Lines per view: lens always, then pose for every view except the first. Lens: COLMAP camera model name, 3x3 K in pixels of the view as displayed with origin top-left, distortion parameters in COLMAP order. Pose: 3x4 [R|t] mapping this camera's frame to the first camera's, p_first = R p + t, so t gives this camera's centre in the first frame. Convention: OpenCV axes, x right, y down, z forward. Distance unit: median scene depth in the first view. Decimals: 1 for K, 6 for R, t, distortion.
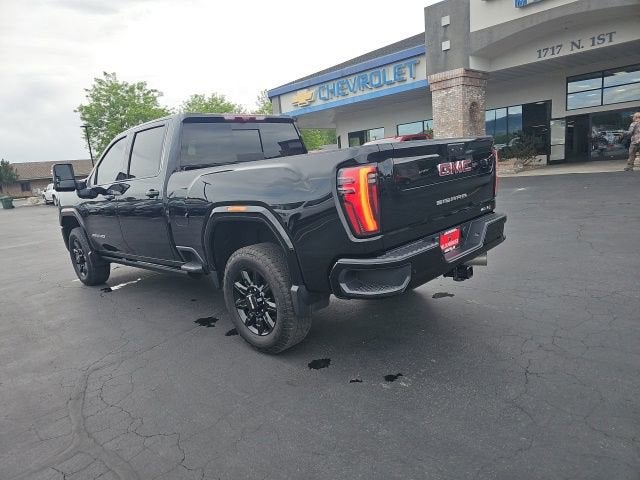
lens RADIAL K [[412.0, 0, 313.0], [0, 412.0, 241.7], [0, 0, 1]] dist [0.058722, -0.045784]
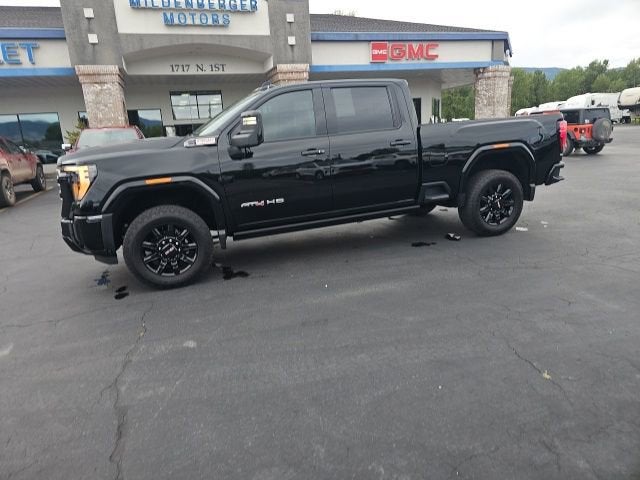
lens RADIAL K [[412.0, 0, 308.2], [0, 412.0, 232.3], [0, 0, 1]] dist [0.058722, -0.045784]
pose [[0.472976, -0.141400, 0.869655, -0.359625], [0.181810, 0.981459, 0.060698, 0.003307], [-0.862113, 0.129403, 0.489914, 0.152899]]
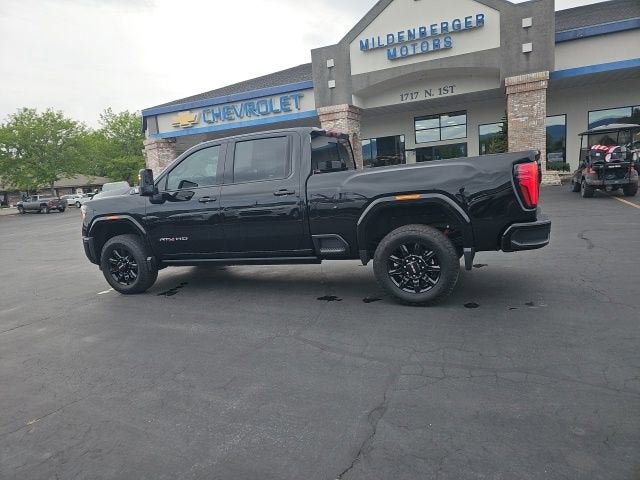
lens RADIAL K [[412.0, 0, 309.5], [0, 412.0, 236.6], [0, 0, 1]] dist [0.058722, -0.045784]
pose [[0.935323, -0.039025, 0.351636, -0.164281], [0.063861, 0.996195, -0.059307, 0.018432], [-0.347983, 0.077927, 0.934256, -0.024030]]
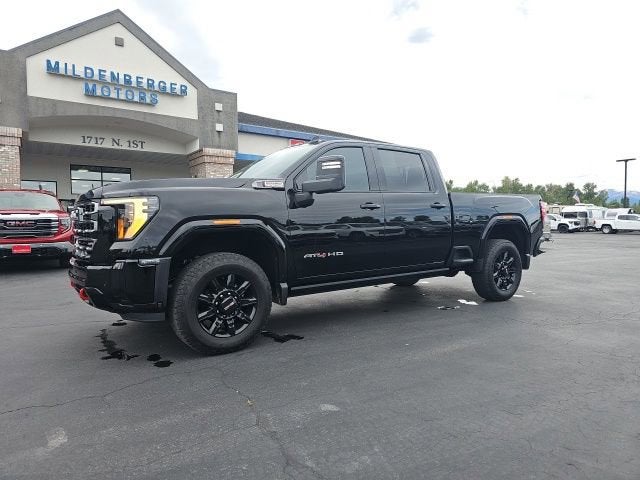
lens RADIAL K [[412.0, 0, 311.0], [0, 412.0, 244.9], [0, 0, 1]] dist [0.058722, -0.045784]
pose [[0.212783, 0.042934, 0.976156, -0.378358], [0.168169, 0.982517, -0.079872, 0.007500], [-0.962519, 0.181154, 0.201843, 0.258151]]
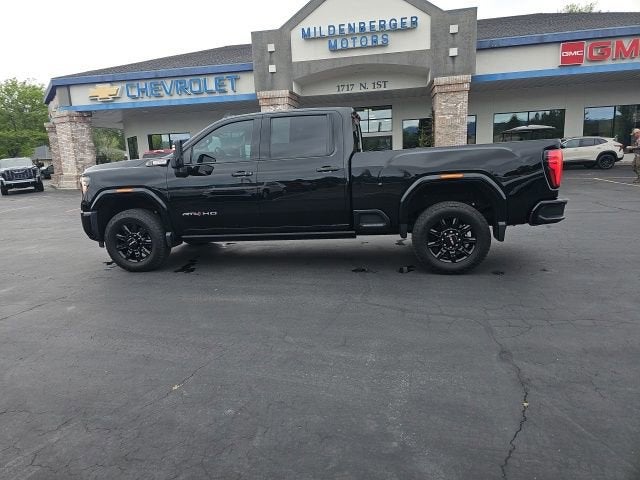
lens RADIAL K [[412.0, 0, 307.6], [0, 412.0, 229.6], [0, 0, 1]] dist [0.058722, -0.045784]
pose [[0.838392, -0.038050, 0.543738, -0.248269], [0.066382, 0.997263, -0.032569, 0.021980], [-0.541010, 0.063400, 0.838623, 0.005874]]
